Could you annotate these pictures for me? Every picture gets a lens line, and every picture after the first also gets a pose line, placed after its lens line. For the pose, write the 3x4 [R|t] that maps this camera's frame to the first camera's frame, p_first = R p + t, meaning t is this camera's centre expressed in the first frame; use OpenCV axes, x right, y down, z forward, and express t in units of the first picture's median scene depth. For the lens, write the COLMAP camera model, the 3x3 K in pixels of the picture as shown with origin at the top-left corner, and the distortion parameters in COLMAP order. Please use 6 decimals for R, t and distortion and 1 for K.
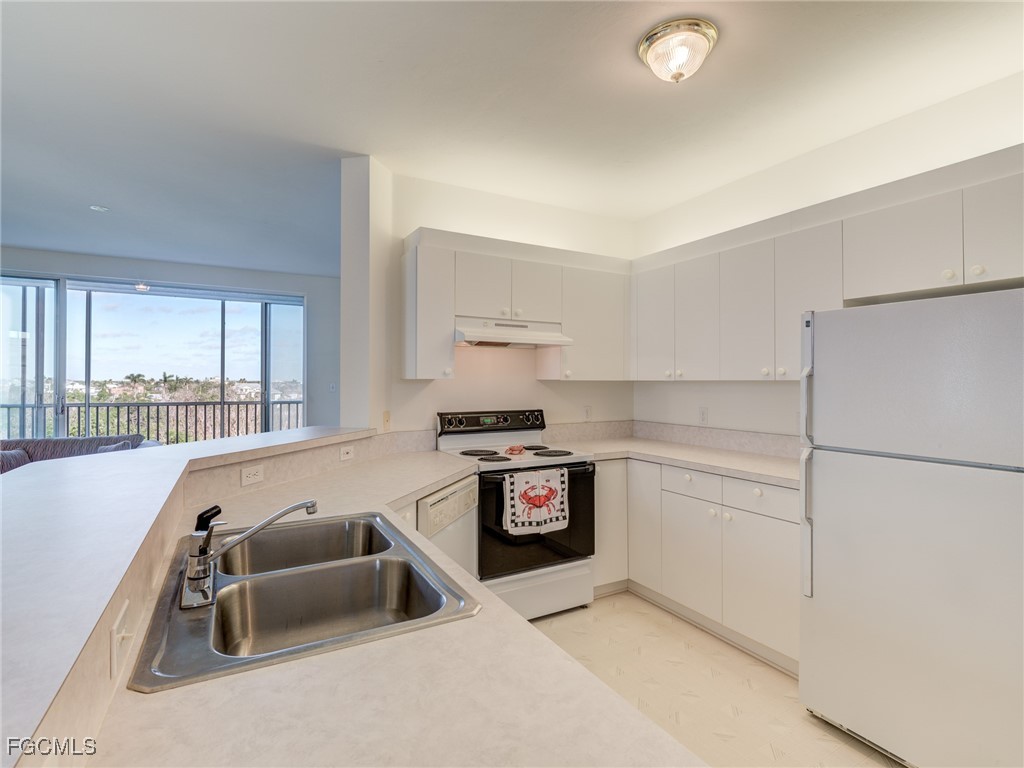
lens RADIAL K [[504.8, 0, 510.6], [0, 504.8, 380.0], [0, 0, 1]] dist [0.002405, -0.013079]
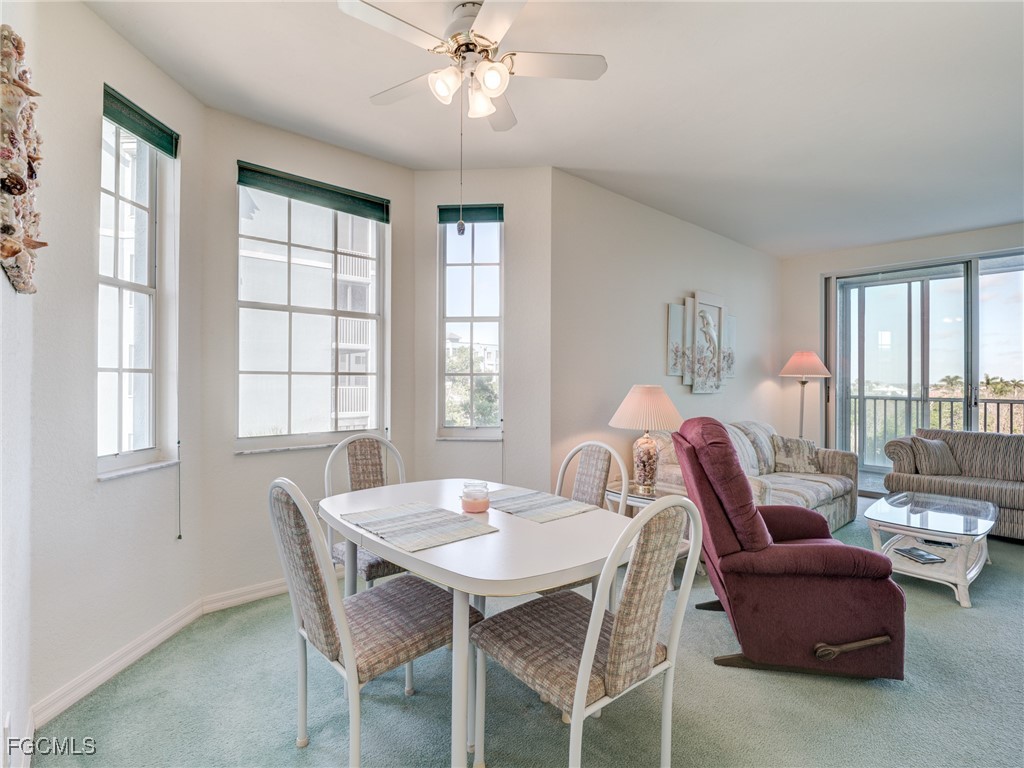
lens RADIAL K [[504.8, 0, 513.1], [0, 504.8, 378.7], [0, 0, 1]] dist [0.002405, -0.013079]
pose [[0.213431, -0.005624, -0.976942, -0.299814], [-0.002232, 0.999978, -0.006244, 0.040909], [0.976956, 0.003513, 0.213414, -0.037597]]
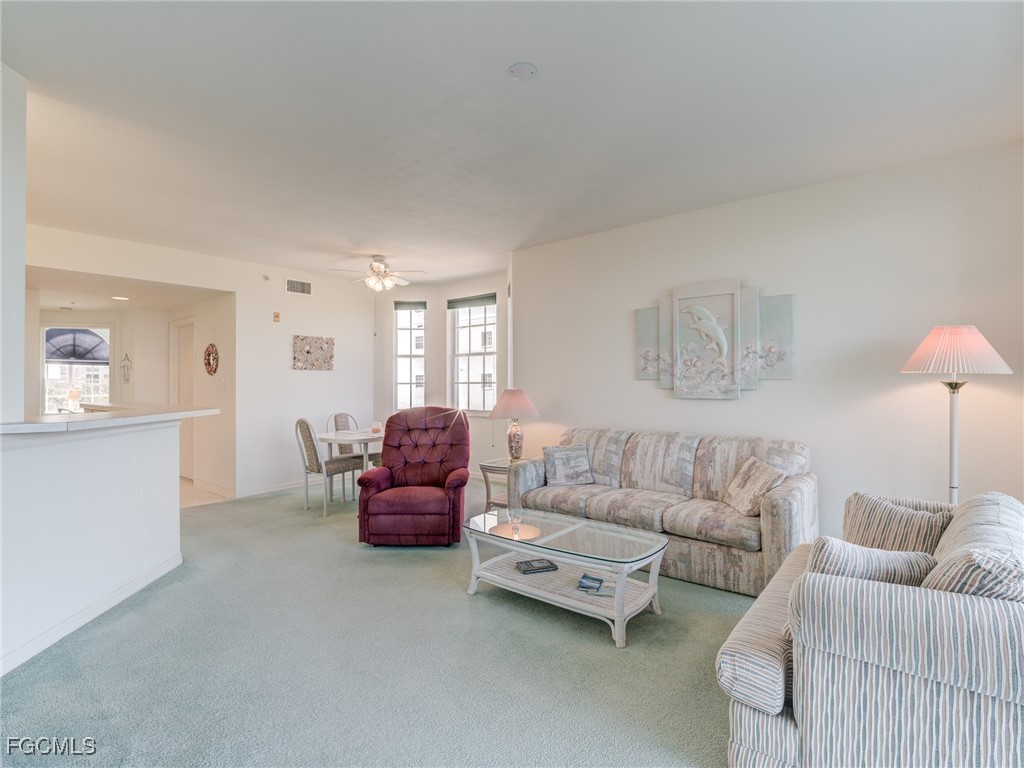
lens RADIAL K [[504.8, 0, 513.0], [0, 504.8, 379.7], [0, 0, 1]] dist [0.002405, -0.013079]
pose [[-0.930338, 0.000211, -0.366702, -0.714174], [0.004726, 0.999924, -0.011415, 0.037295], [0.366672, -0.012353, -0.930268, 1.890079]]
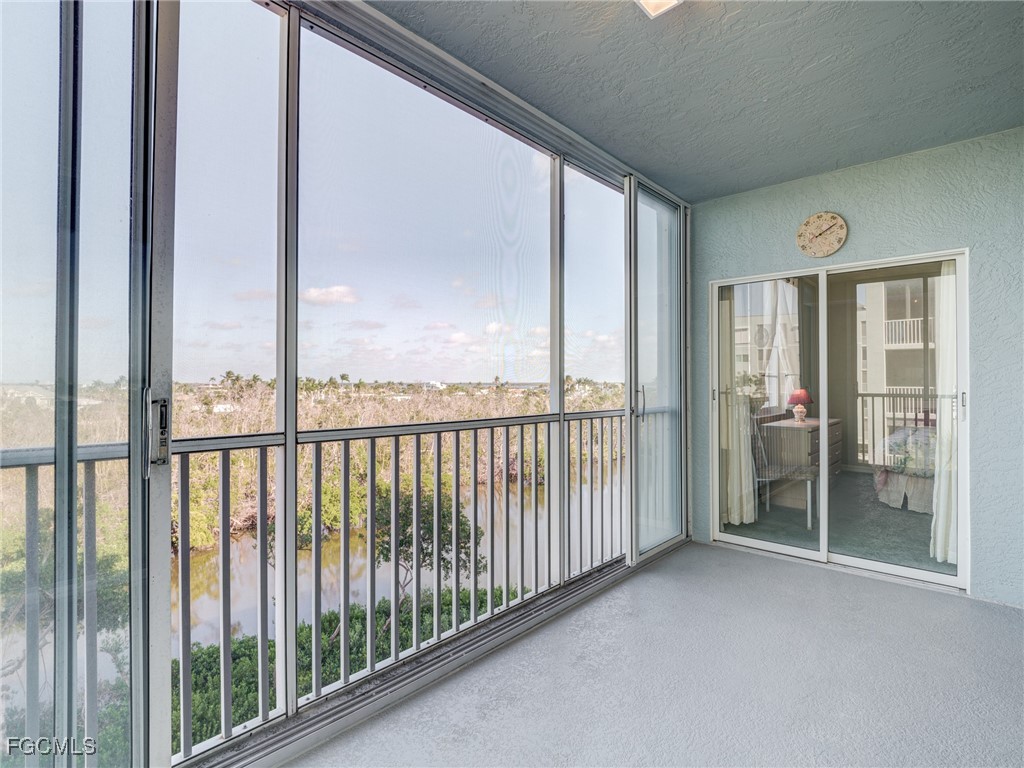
lens RADIAL K [[504.8, 0, 511.3], [0, 504.8, 382.5], [0, 0, 1]] dist [0.002405, -0.013079]
pose [[0.950996, -0.000764, 0.309202, -1.882896], [0.000348, 0.999999, 0.001399, 0.046682], [-0.309203, -0.001223, 0.950995, 1.637955]]
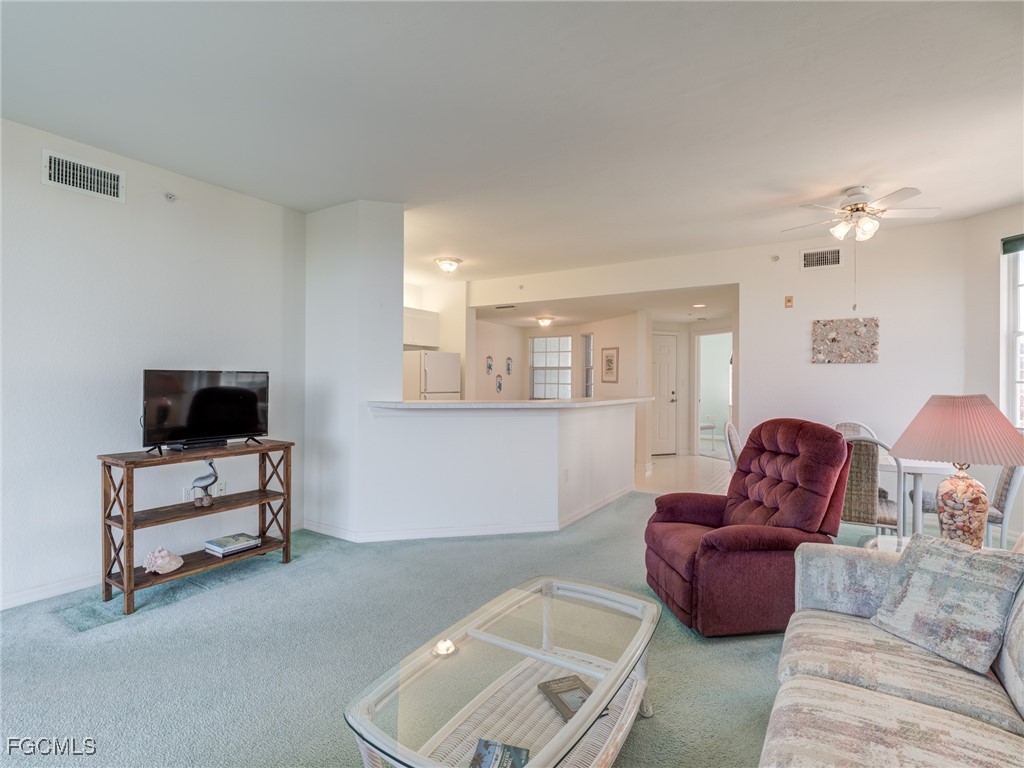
lens RADIAL K [[504.8, 0, 516.2], [0, 504.8, 376.5], [0, 0, 1]] dist [0.002405, -0.013079]
pose [[-0.485933, 0.008024, 0.873959, -1.579620], [-0.008295, 0.999870, -0.013793, 0.040351], [-0.873957, -0.013952, -0.485803, 1.307972]]
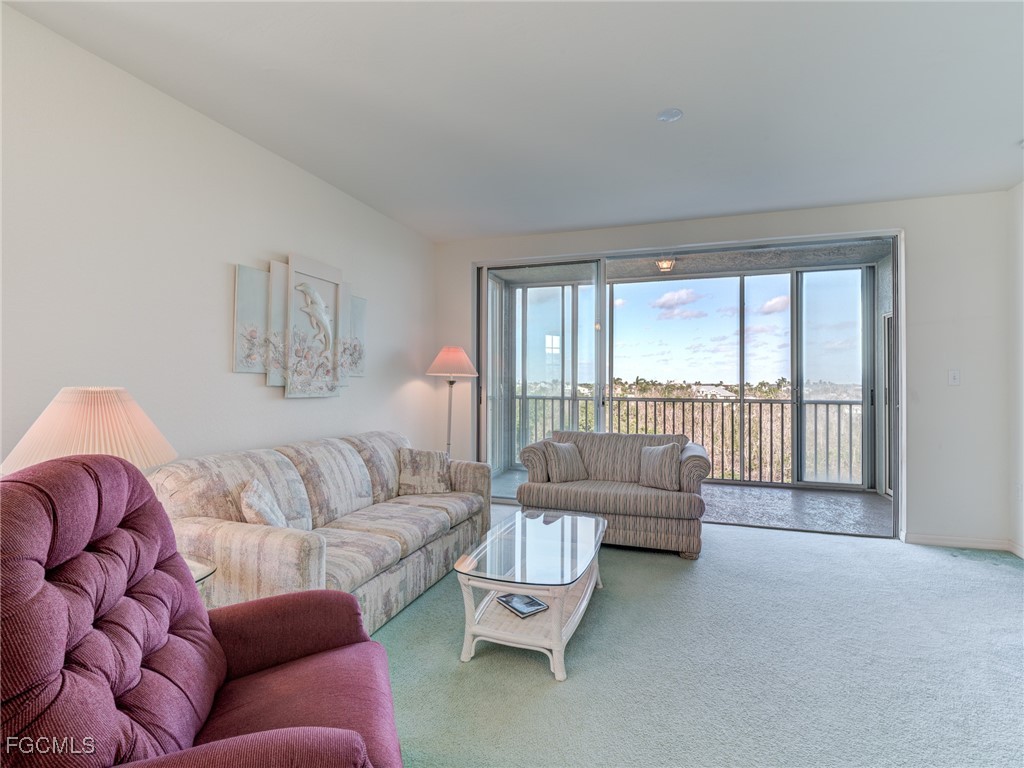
lens RADIAL K [[504.8, 0, 511.2], [0, 504.8, 377.5], [0, 0, 1]] dist [0.002405, -0.013079]
pose [[0.666294, -0.008556, -0.745640, -0.534528], [0.000741, 0.999941, -0.010811, 0.042638], [0.745689, 0.006651, 0.666261, 0.438463]]
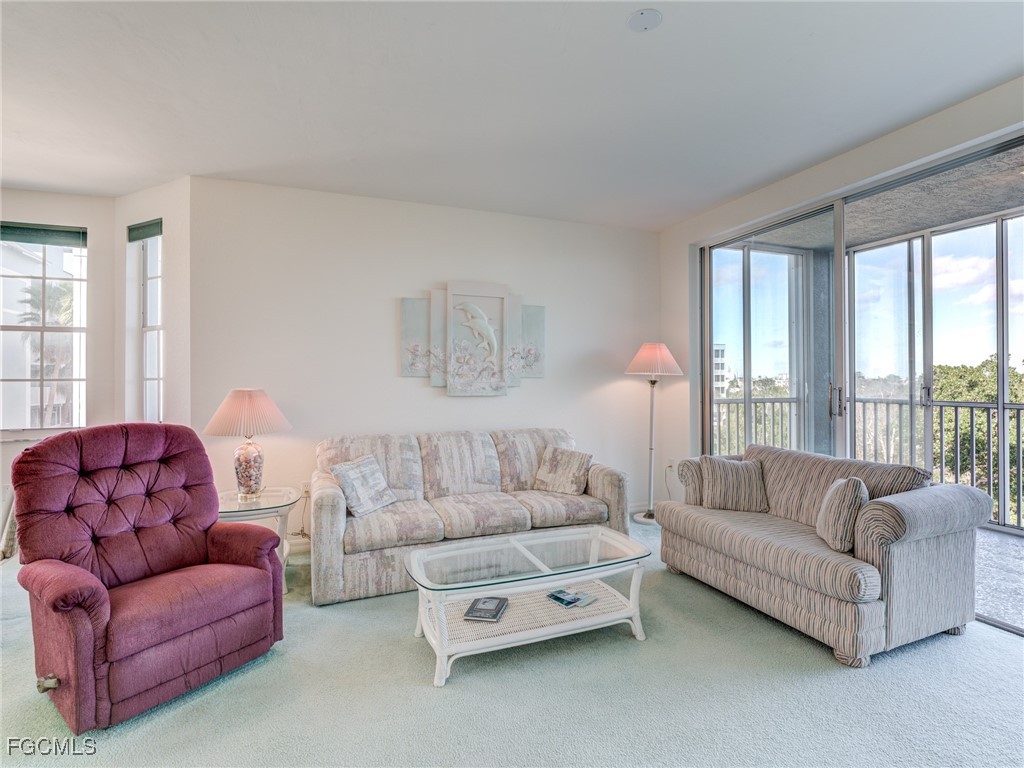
lens RADIAL K [[504.8, 0, 512.6], [0, 504.8, 377.1], [0, 0, 1]] dist [0.002405, -0.013079]
pose [[-0.140685, -0.009228, -0.990011, -0.344174], [0.007021, 0.999922, -0.010318, 0.038767], [0.990029, -0.008403, -0.140610, 1.137966]]
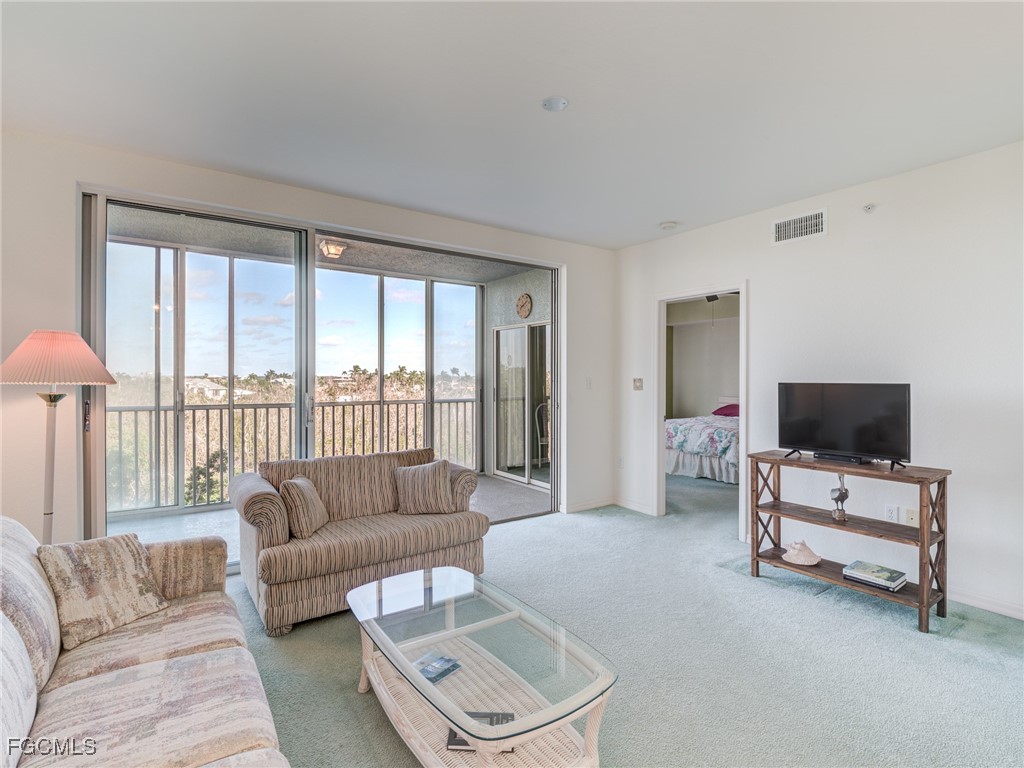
lens RADIAL K [[504.8, 0, 513.9], [0, 504.8, 377.3], [0, 0, 1]] dist [0.002405, -0.013079]
pose [[0.994703, -0.000311, 0.102789, -1.141816], [-0.000147, 0.999990, 0.004447, 0.004261], [-0.102790, -0.004439, 0.994693, 0.438493]]
